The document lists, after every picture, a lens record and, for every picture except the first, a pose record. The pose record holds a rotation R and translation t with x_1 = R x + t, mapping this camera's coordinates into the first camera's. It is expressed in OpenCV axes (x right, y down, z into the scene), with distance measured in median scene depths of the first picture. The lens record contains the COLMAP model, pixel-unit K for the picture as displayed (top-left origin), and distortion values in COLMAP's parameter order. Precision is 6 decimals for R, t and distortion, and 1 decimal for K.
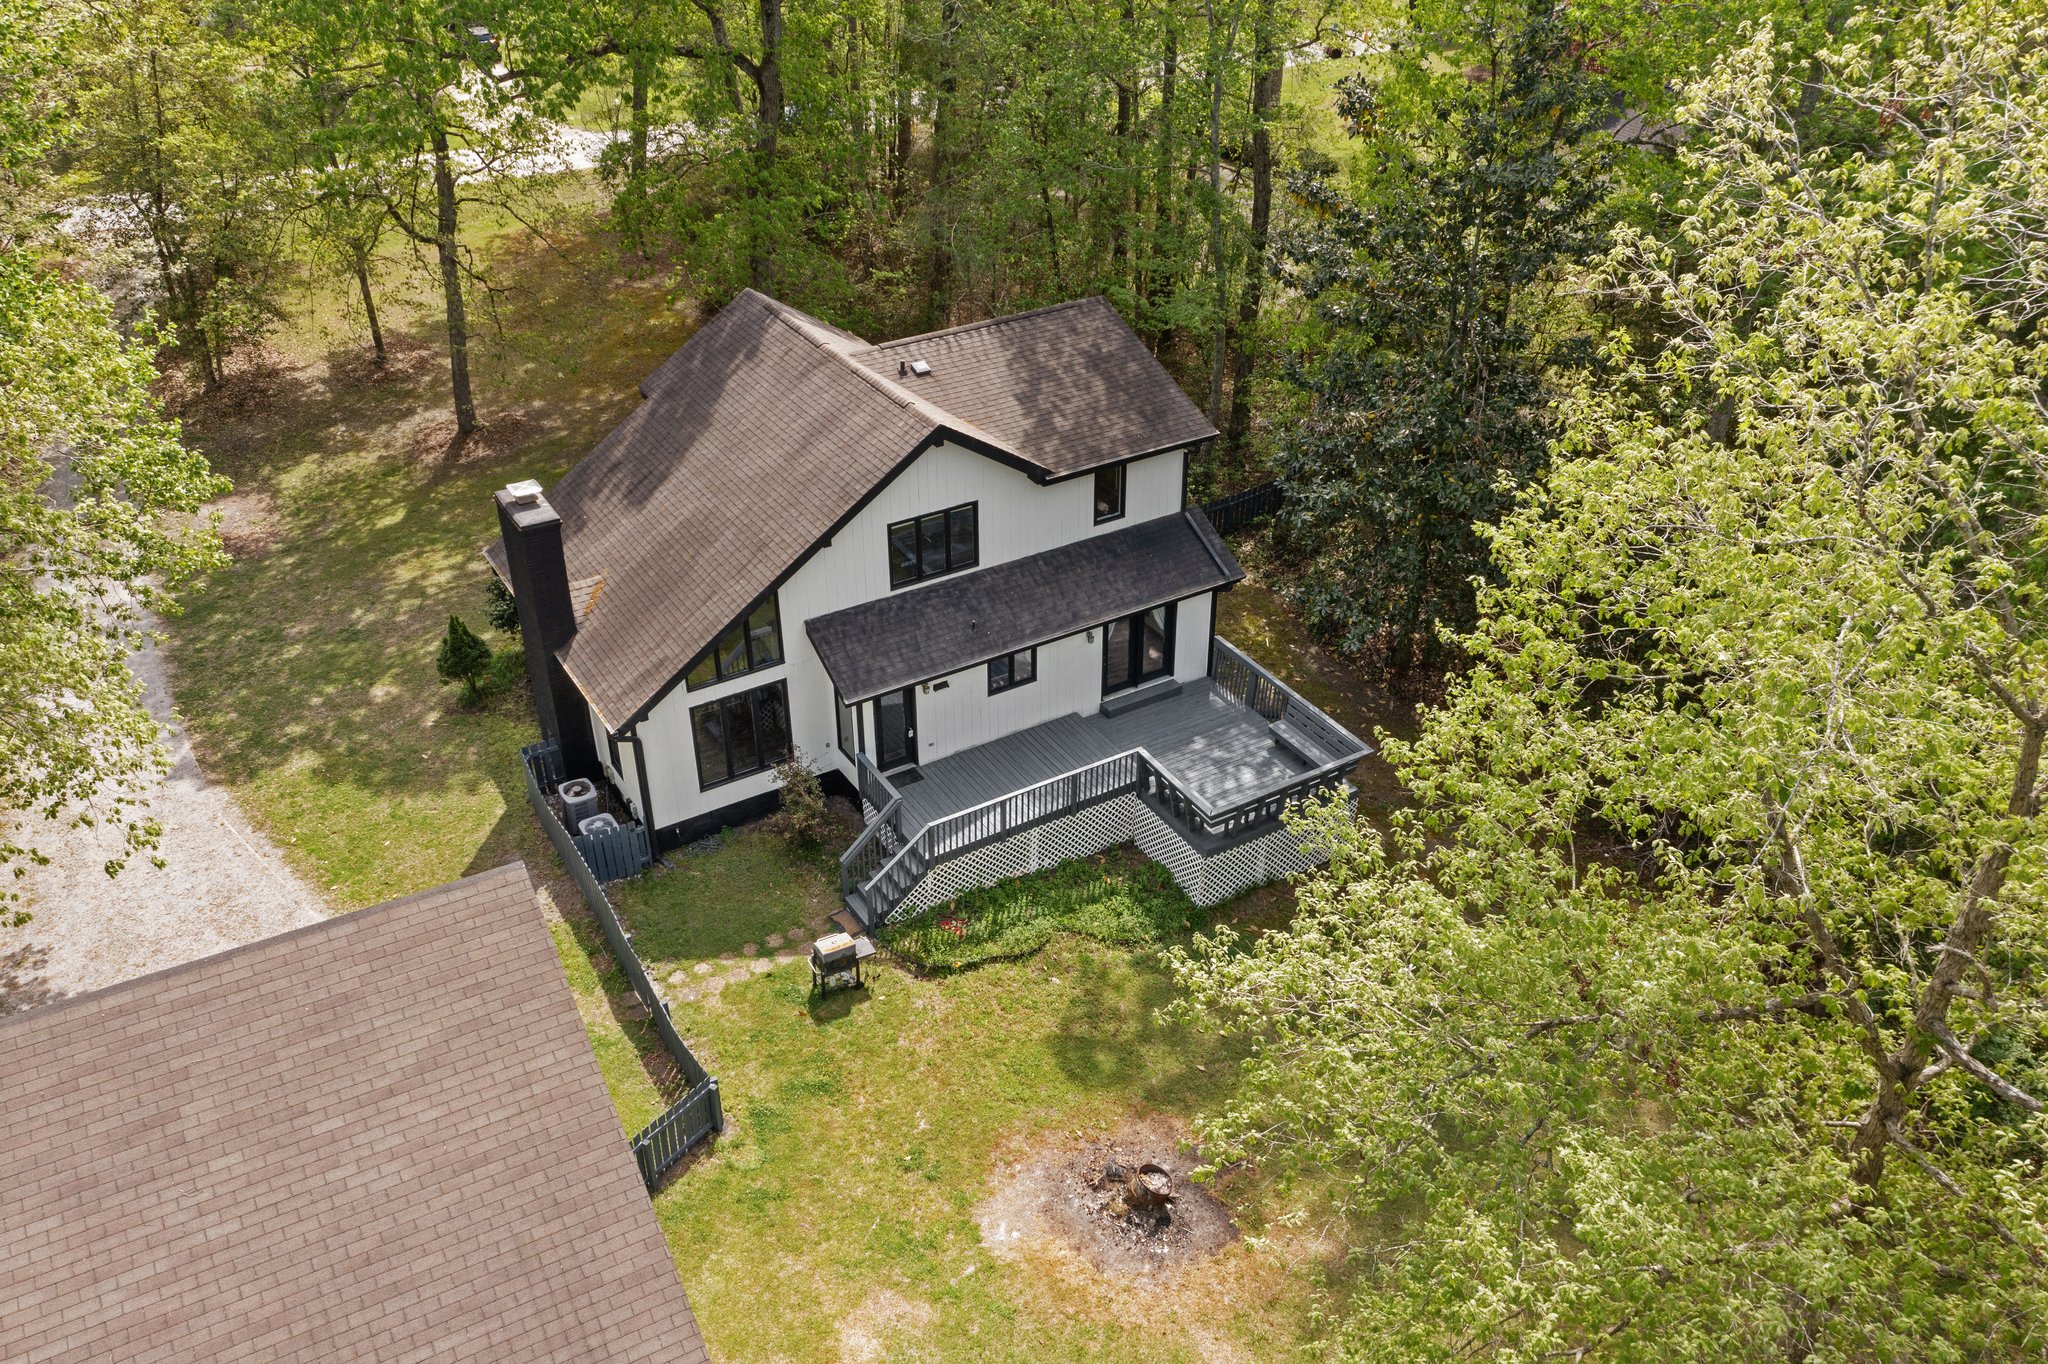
lens RADIAL K [[1577.4, 0, 1016.0], [0, 1577.4, 680.9], [0, 0, 1]] dist [0.006512, 0.002025]
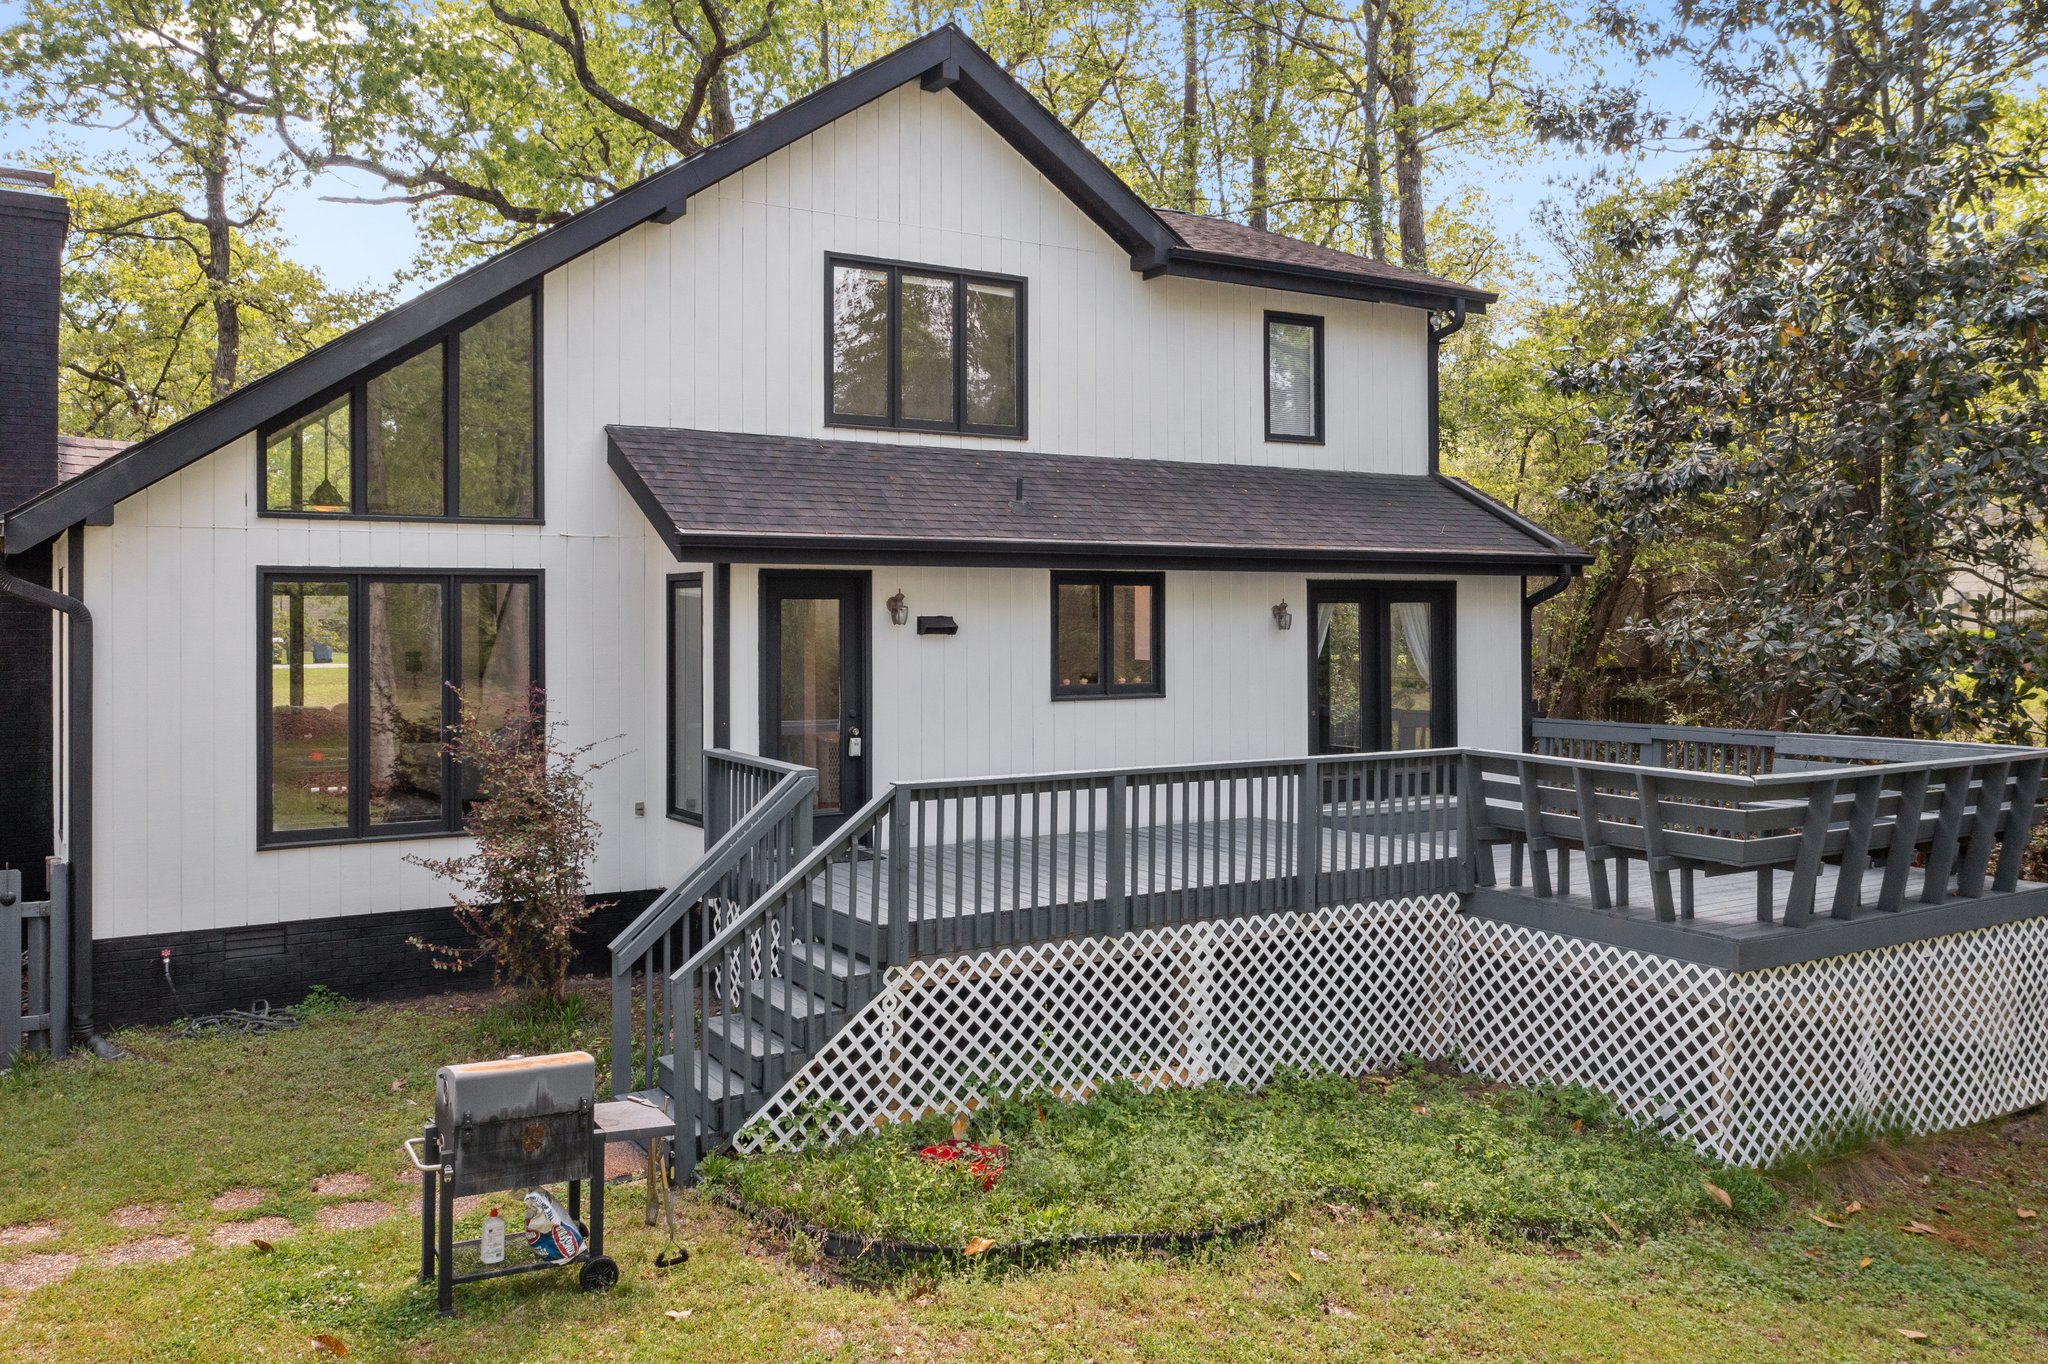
lens RADIAL K [[1577.4, 0, 1017.6], [0, 1577.4, 675.5], [0, 0, 1]] dist [0.006512, 0.002025]
pose [[0.999913, 0.003645, 0.012677, -0.032684], [0.003614, 0.848556, -0.529094, 0.230069], [-0.012686, 0.529094, 0.848469, 0.682441]]
